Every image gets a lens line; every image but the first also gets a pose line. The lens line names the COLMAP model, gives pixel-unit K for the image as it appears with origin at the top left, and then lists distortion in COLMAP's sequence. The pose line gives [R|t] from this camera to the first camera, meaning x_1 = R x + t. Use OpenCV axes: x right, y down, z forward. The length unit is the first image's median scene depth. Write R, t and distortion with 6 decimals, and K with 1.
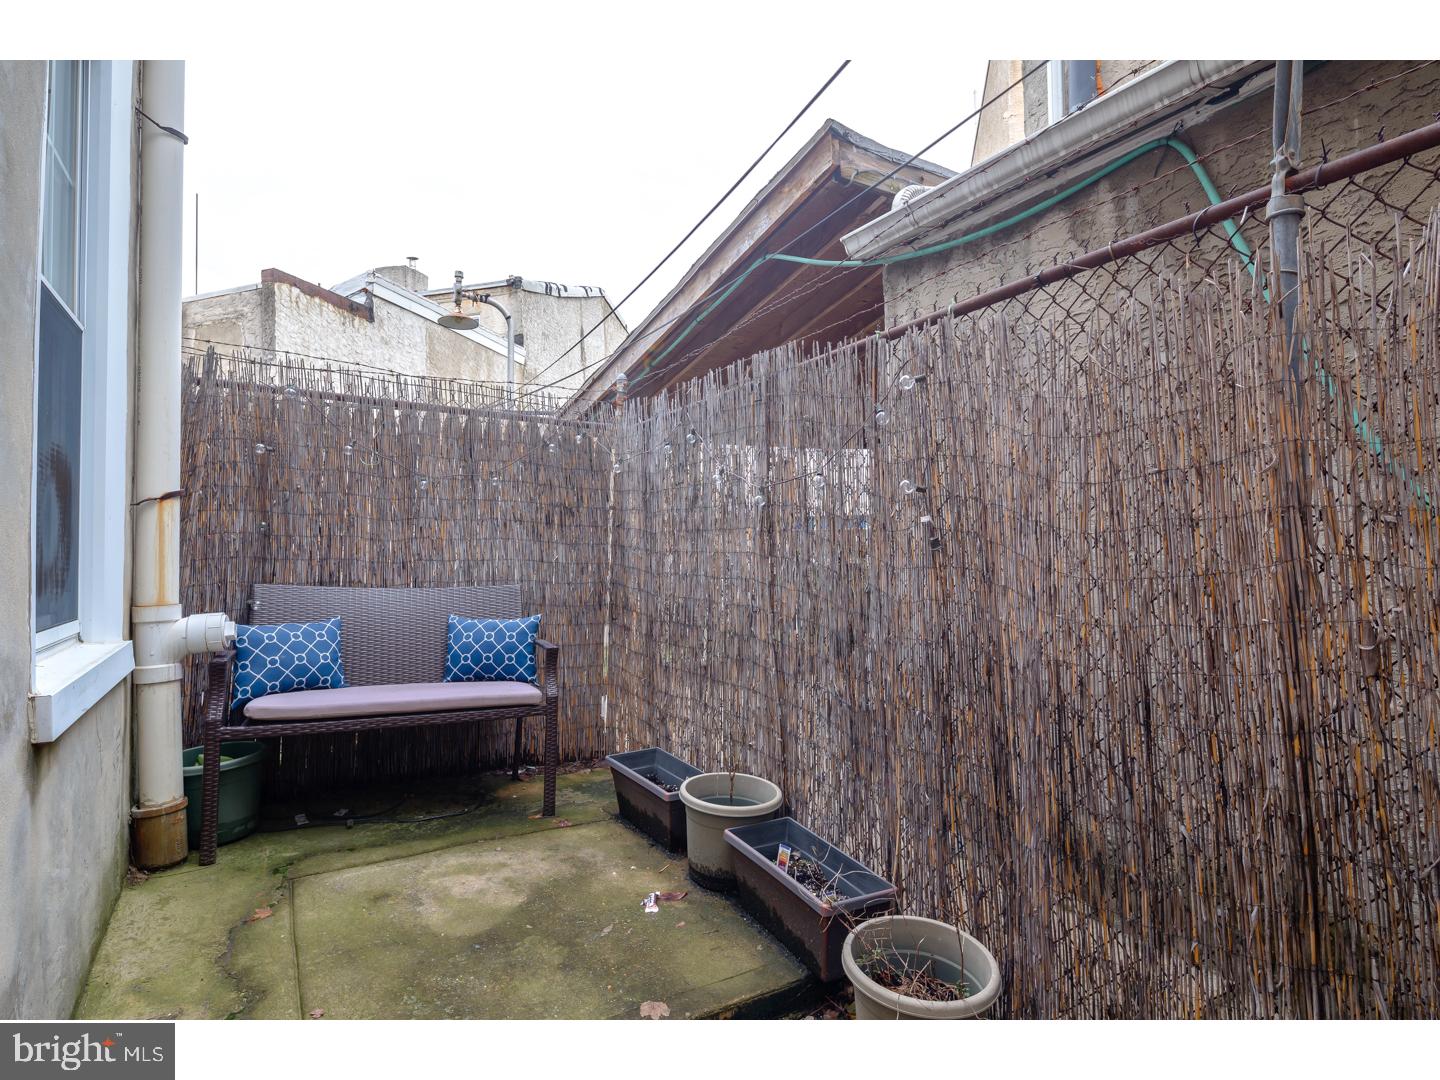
lens RADIAL K [[746.4, 0, 719.7], [0, 746.4, 559.7], [0, 0, 1]] dist [0.001633, 0.000179]
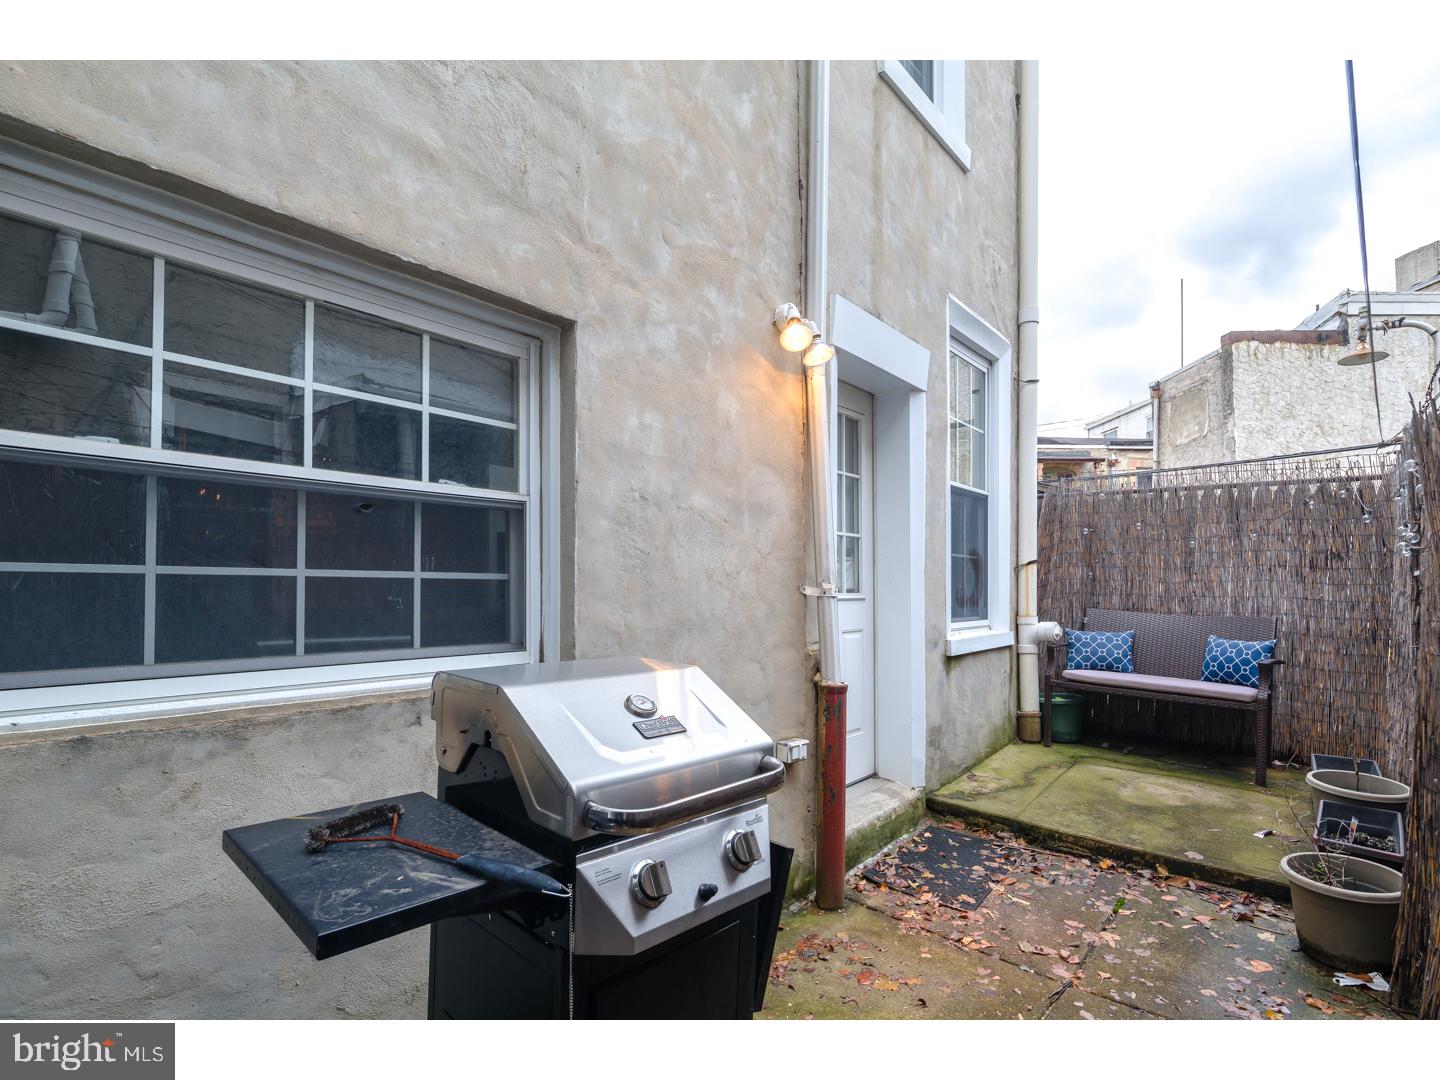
lens RADIAL K [[699.1, 0, 715.7], [0, 699.1, 453.8], [0, 0, 1]] dist [0.001947, -0.004423]
pose [[0.312136, -0.169589, -0.934779, 0.713257], [-0.010257, 0.983280, -0.181813, -0.017115], [0.949982, 0.066338, 0.305177, -0.371287]]
